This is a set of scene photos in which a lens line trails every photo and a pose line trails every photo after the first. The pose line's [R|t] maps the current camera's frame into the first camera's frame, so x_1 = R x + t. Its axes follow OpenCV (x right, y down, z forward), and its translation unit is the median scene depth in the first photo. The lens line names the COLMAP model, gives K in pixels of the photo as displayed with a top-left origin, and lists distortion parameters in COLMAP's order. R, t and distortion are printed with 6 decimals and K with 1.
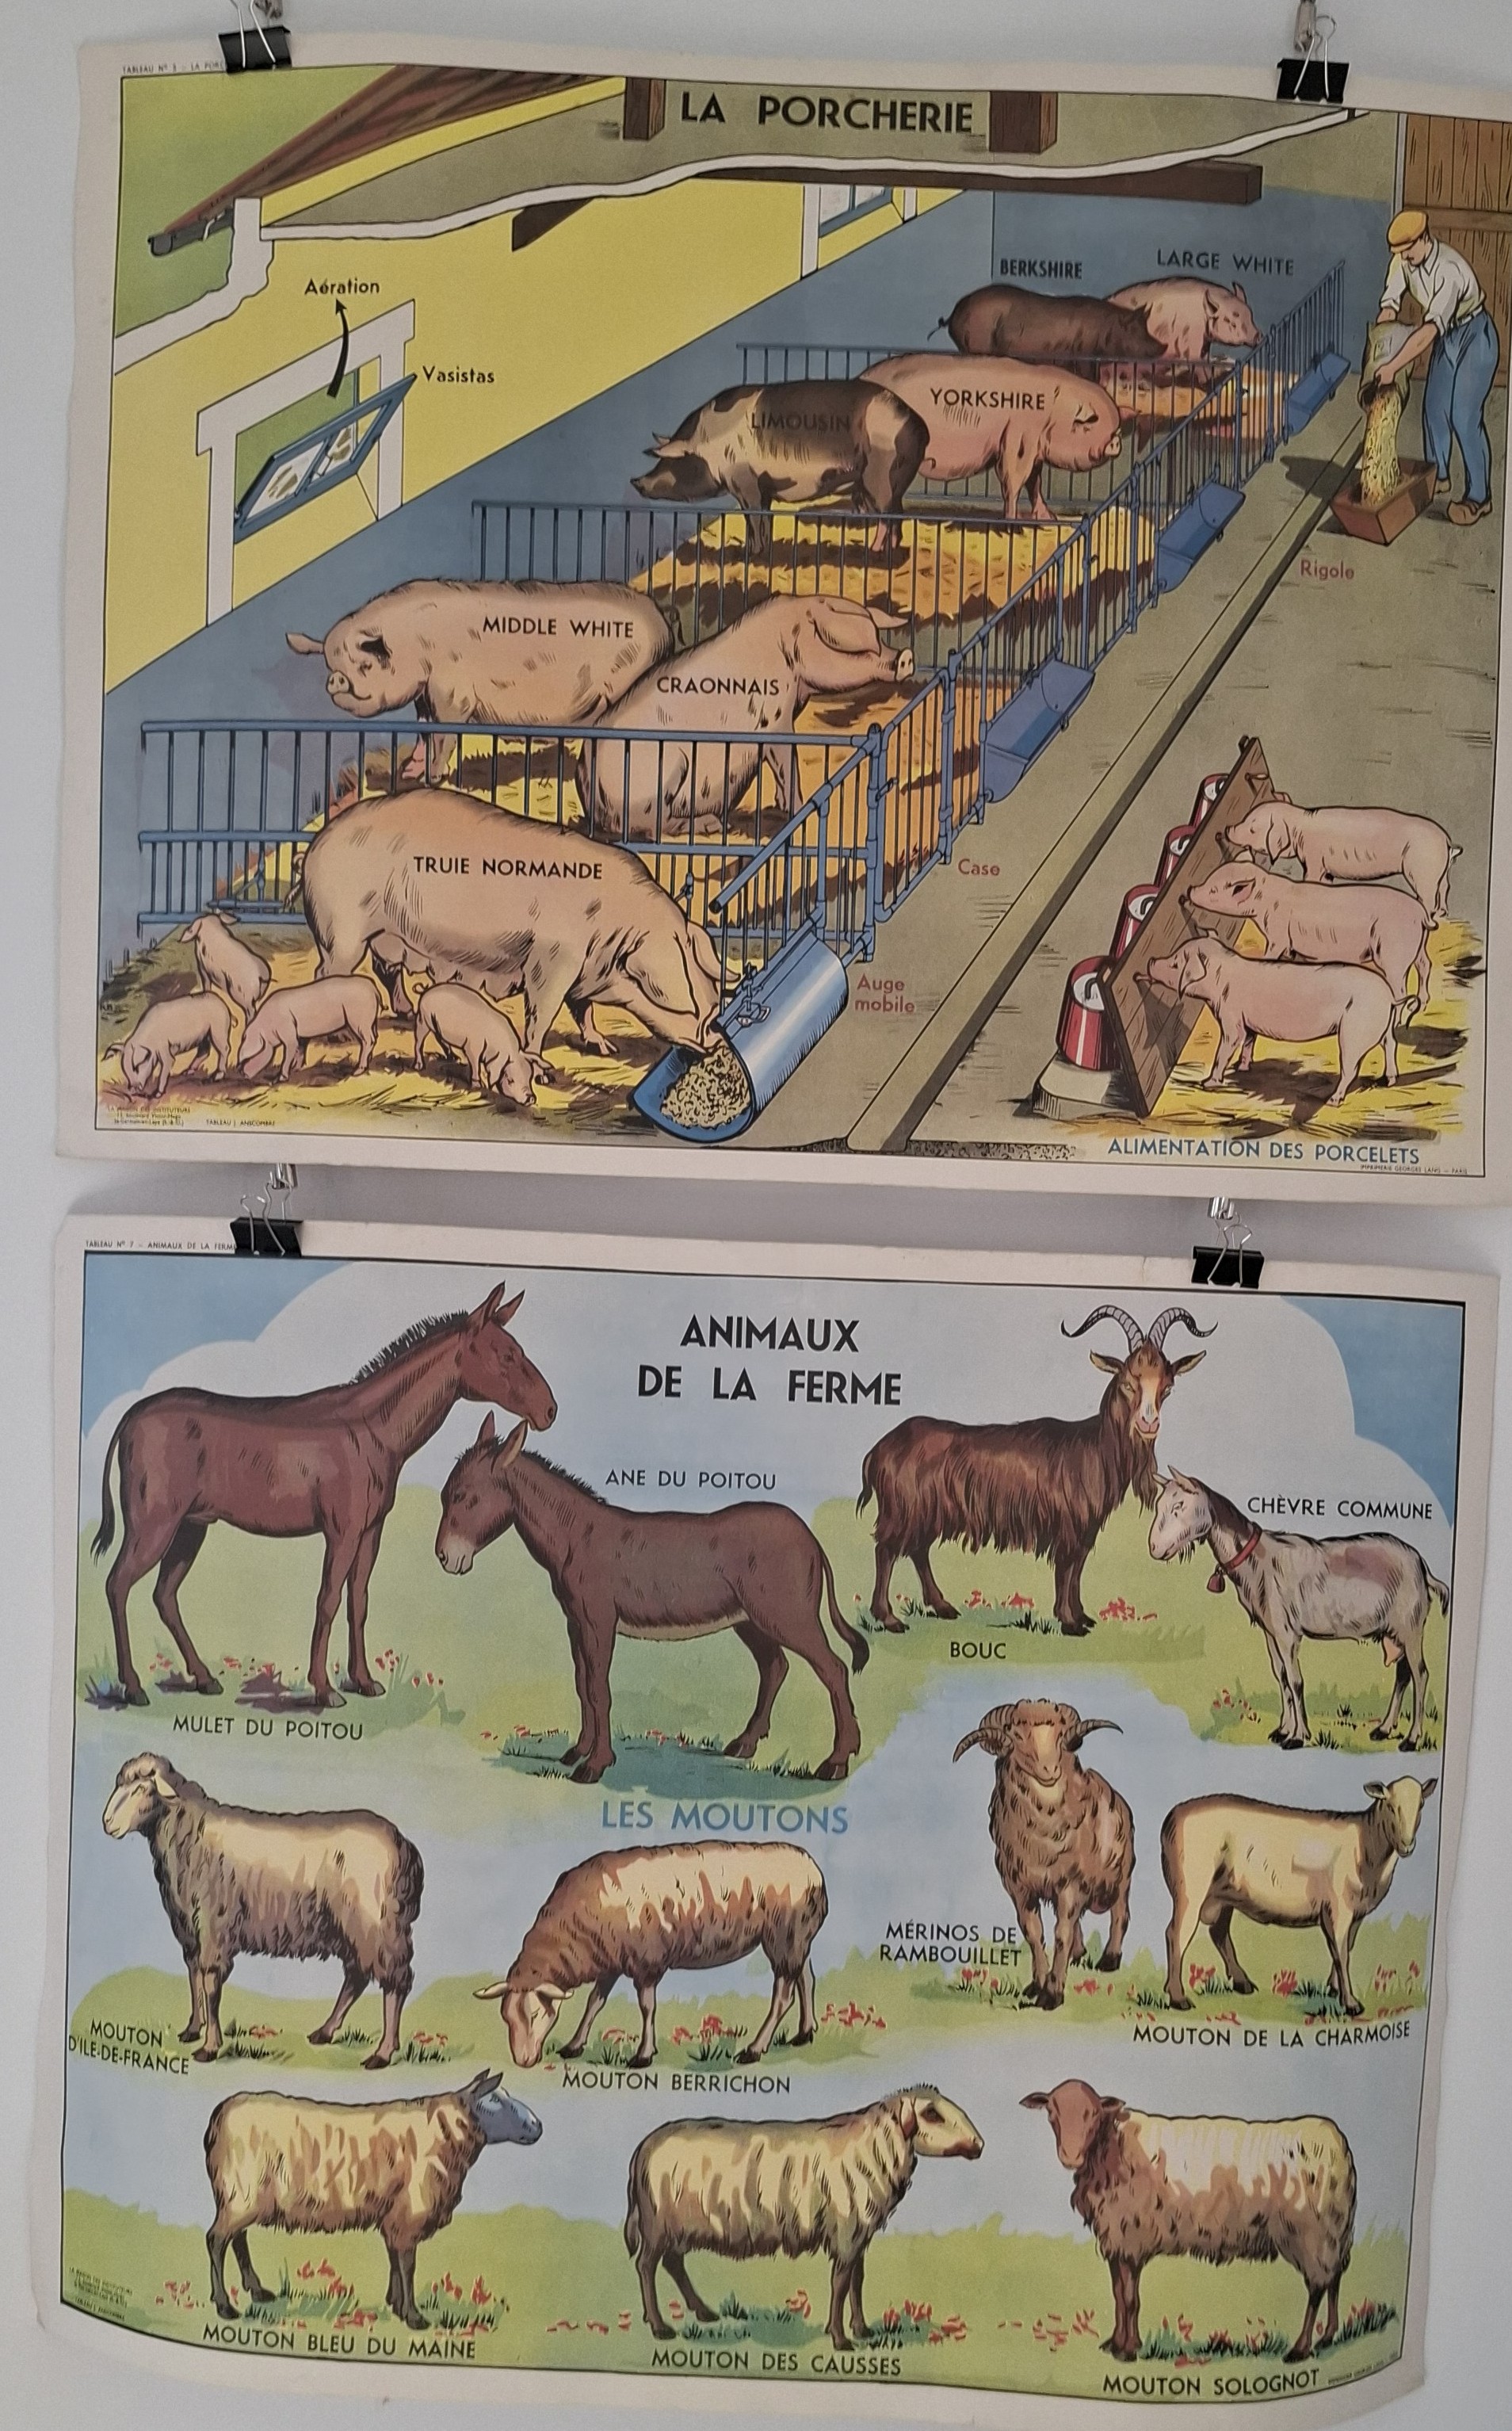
lens RADIAL K [[2283.4, 0, 765.7], [0, 2283.4, 1338.1], [0, 0, 1]] dist [0.149365, -0.251866]
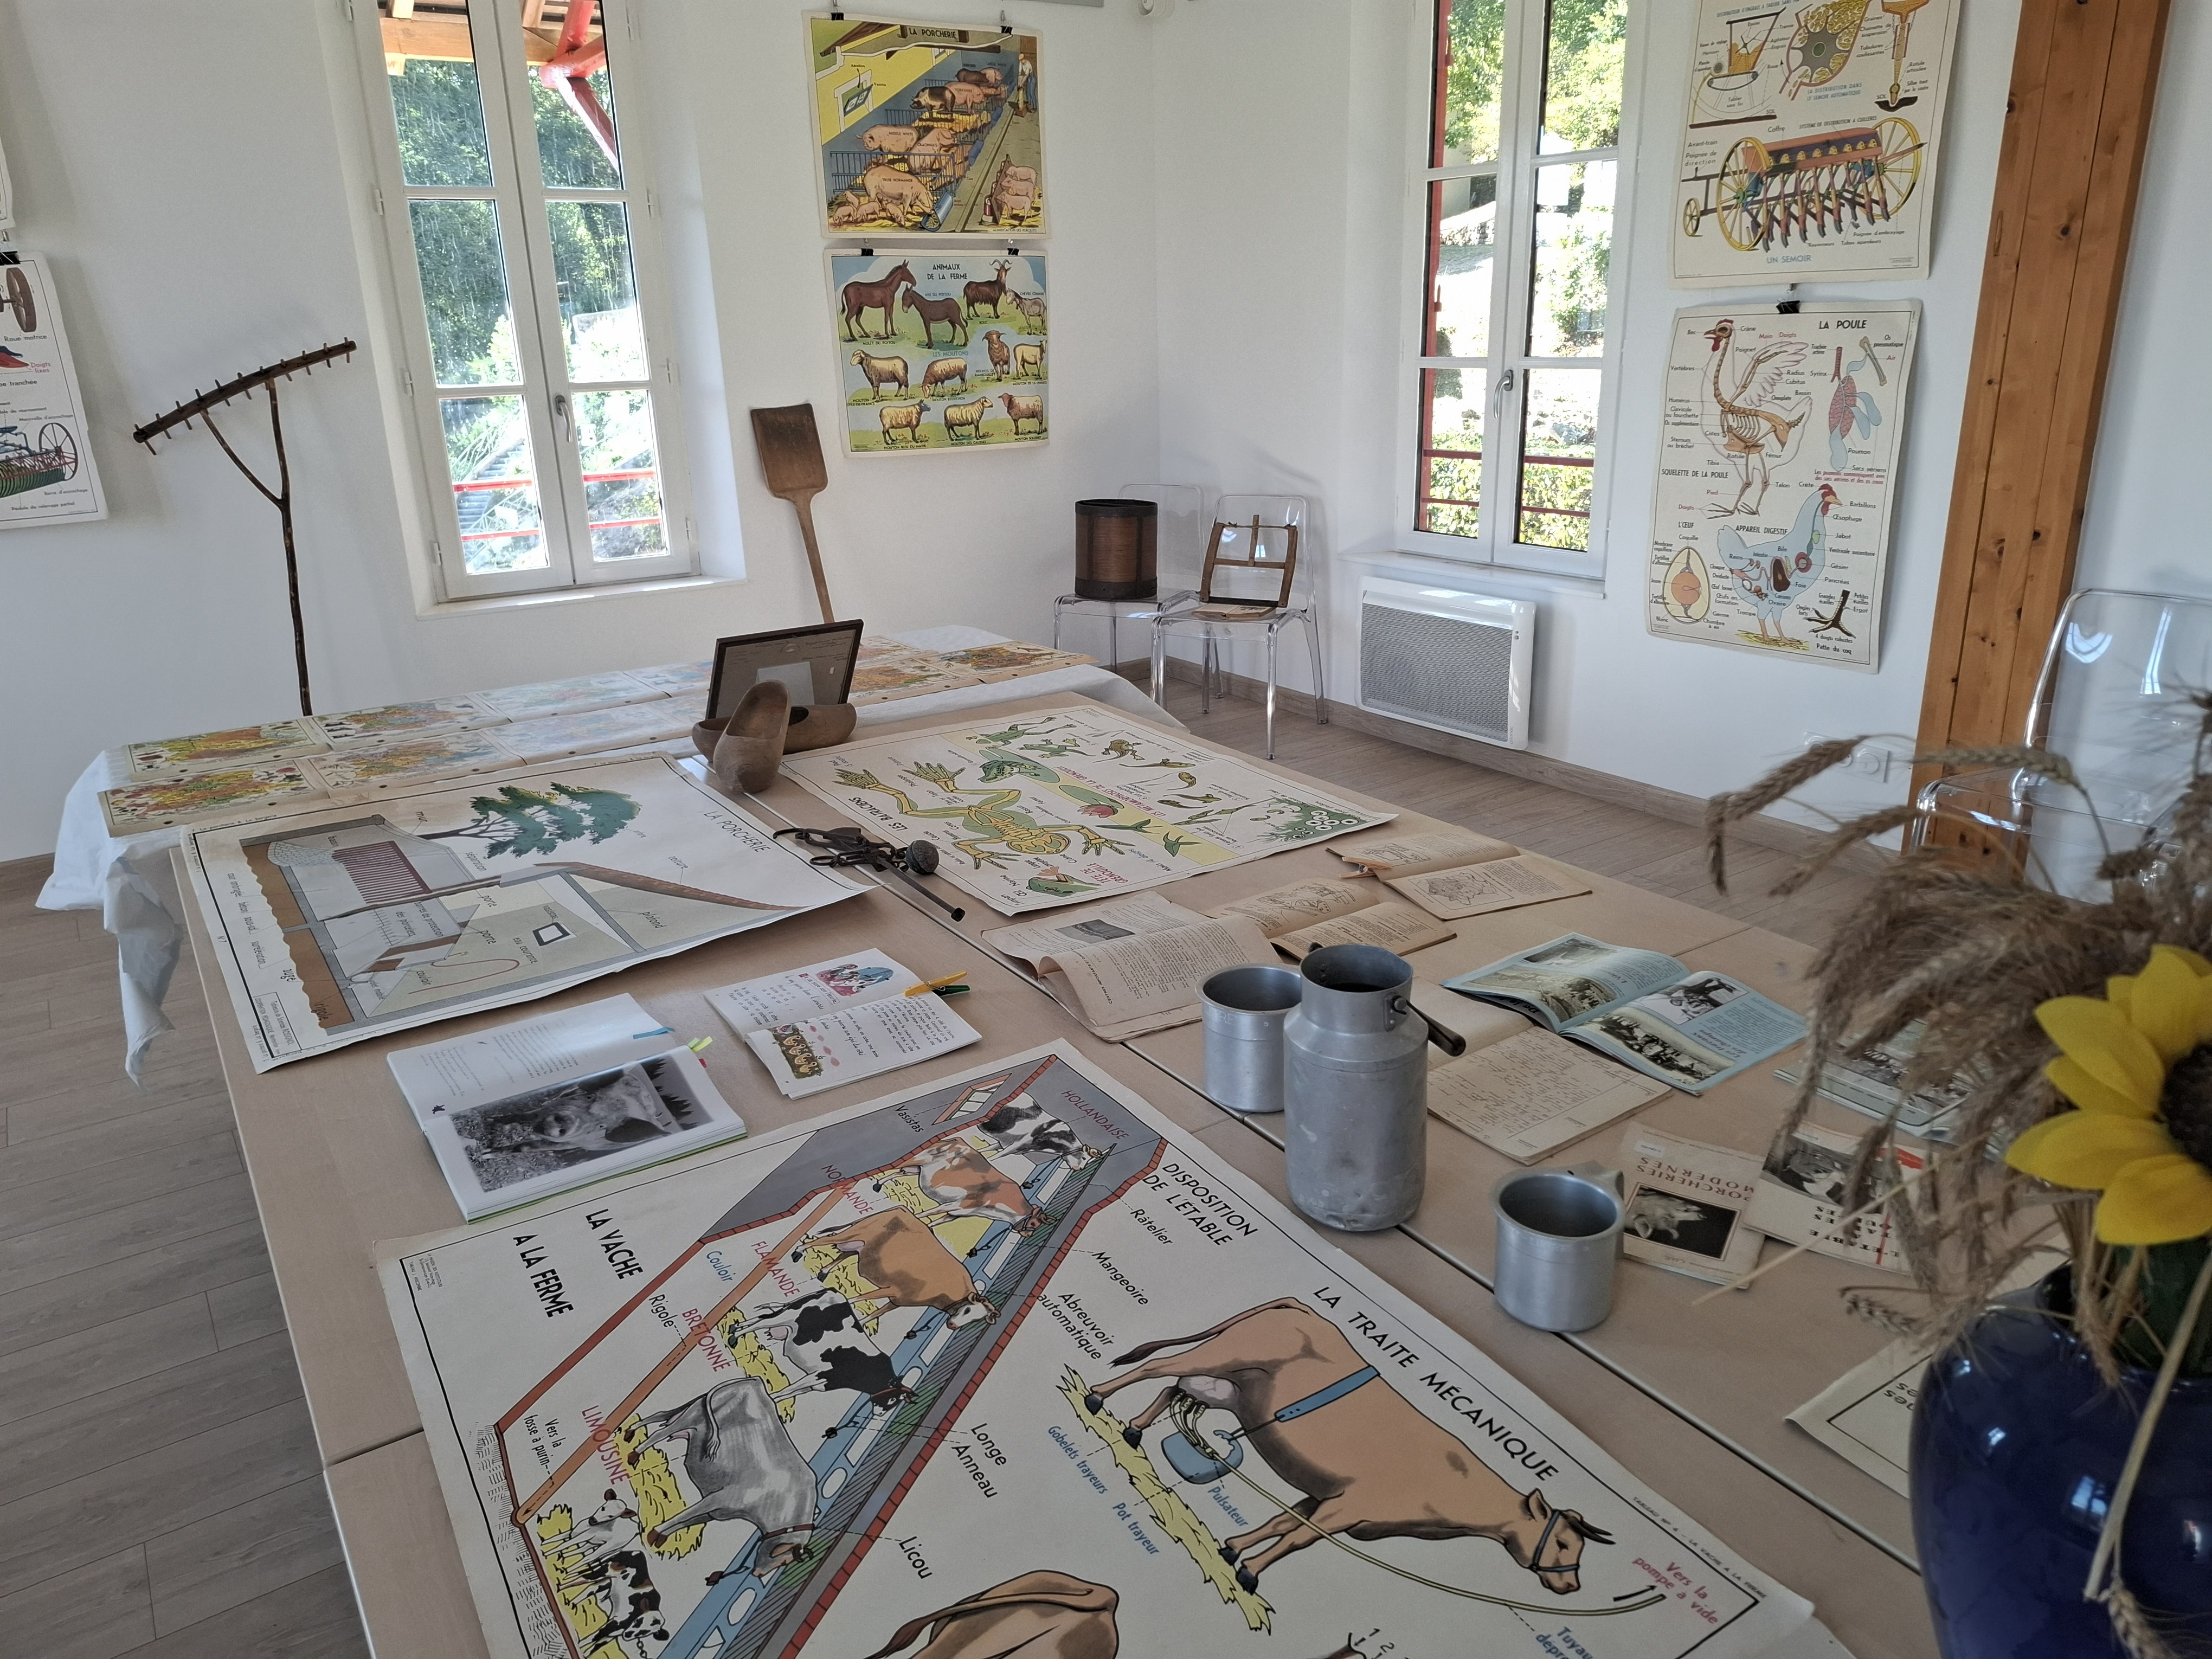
lens RADIAL K [[1544.6, 0, 1139.0], [0, 1544.6, 822.0], [0, 0, 1]] dist [0.079684, -0.097142]
pose [[0.818759, -0.232733, 0.524851, -2.011383], [0.052972, 0.940879, 0.334576, 0.025728], [-0.571688, -0.246134, 0.782681, -2.733824]]
